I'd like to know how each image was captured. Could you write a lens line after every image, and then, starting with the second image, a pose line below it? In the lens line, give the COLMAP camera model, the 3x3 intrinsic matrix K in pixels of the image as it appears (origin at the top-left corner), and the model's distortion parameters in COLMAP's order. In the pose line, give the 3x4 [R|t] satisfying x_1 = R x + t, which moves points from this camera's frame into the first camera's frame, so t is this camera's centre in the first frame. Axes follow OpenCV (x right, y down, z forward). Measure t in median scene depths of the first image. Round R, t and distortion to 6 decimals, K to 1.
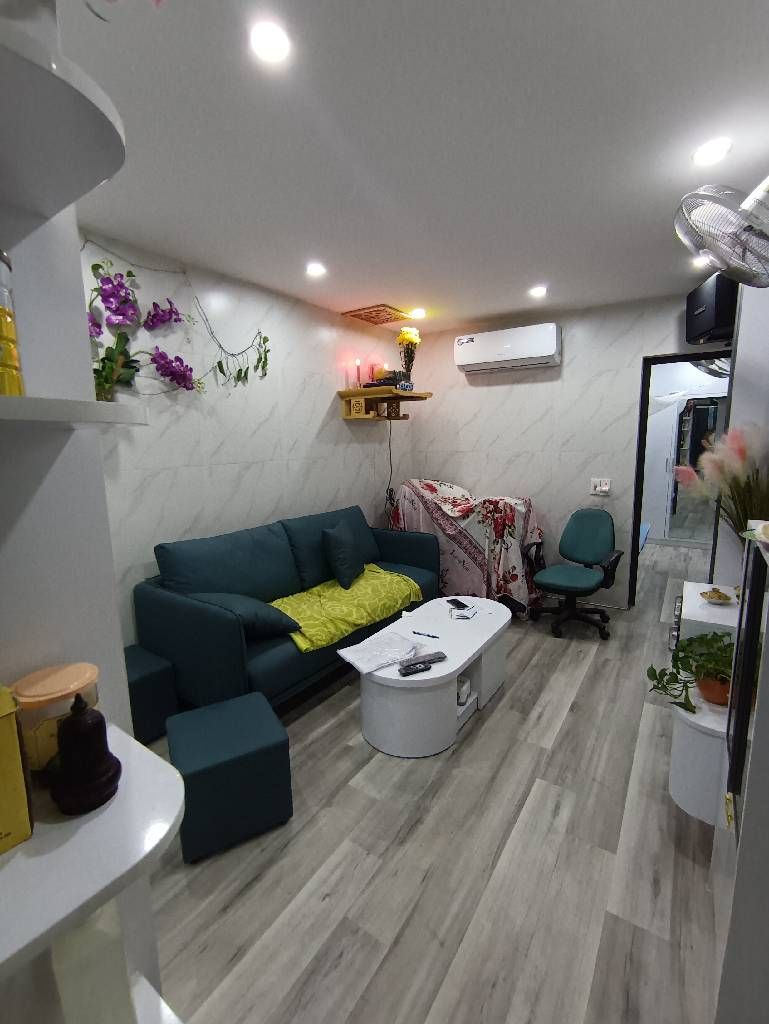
lens RADIAL K [[451.8, 0, 384.5], [0, 451.8, 512.0], [0, 0, 1]] dist [-0.040315, 0.025975]
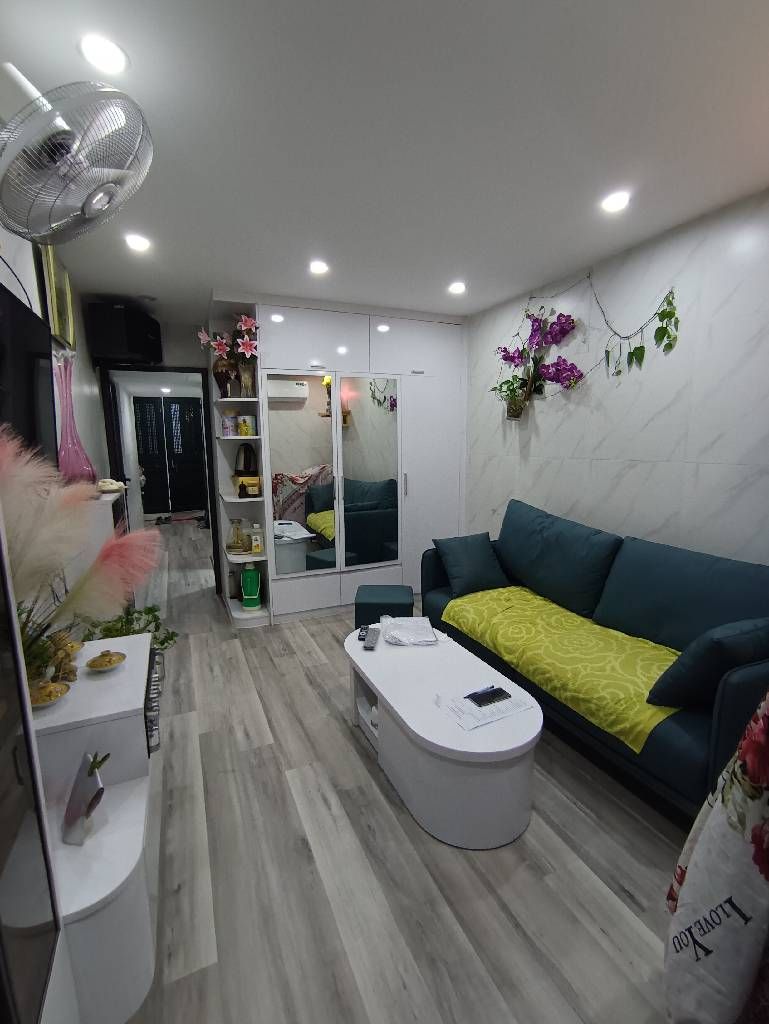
lens RADIAL K [[469.9, 0, 387.2], [0, 469.9, 513.3], [0, 0, 1]] dist [-0.002163, 0.017182]
pose [[-0.516117, 0.157183, -0.841972, 0.892394], [-0.108149, 0.963190, 0.246106, -0.234693], [0.849663, 0.218078, -0.480120, 1.359563]]
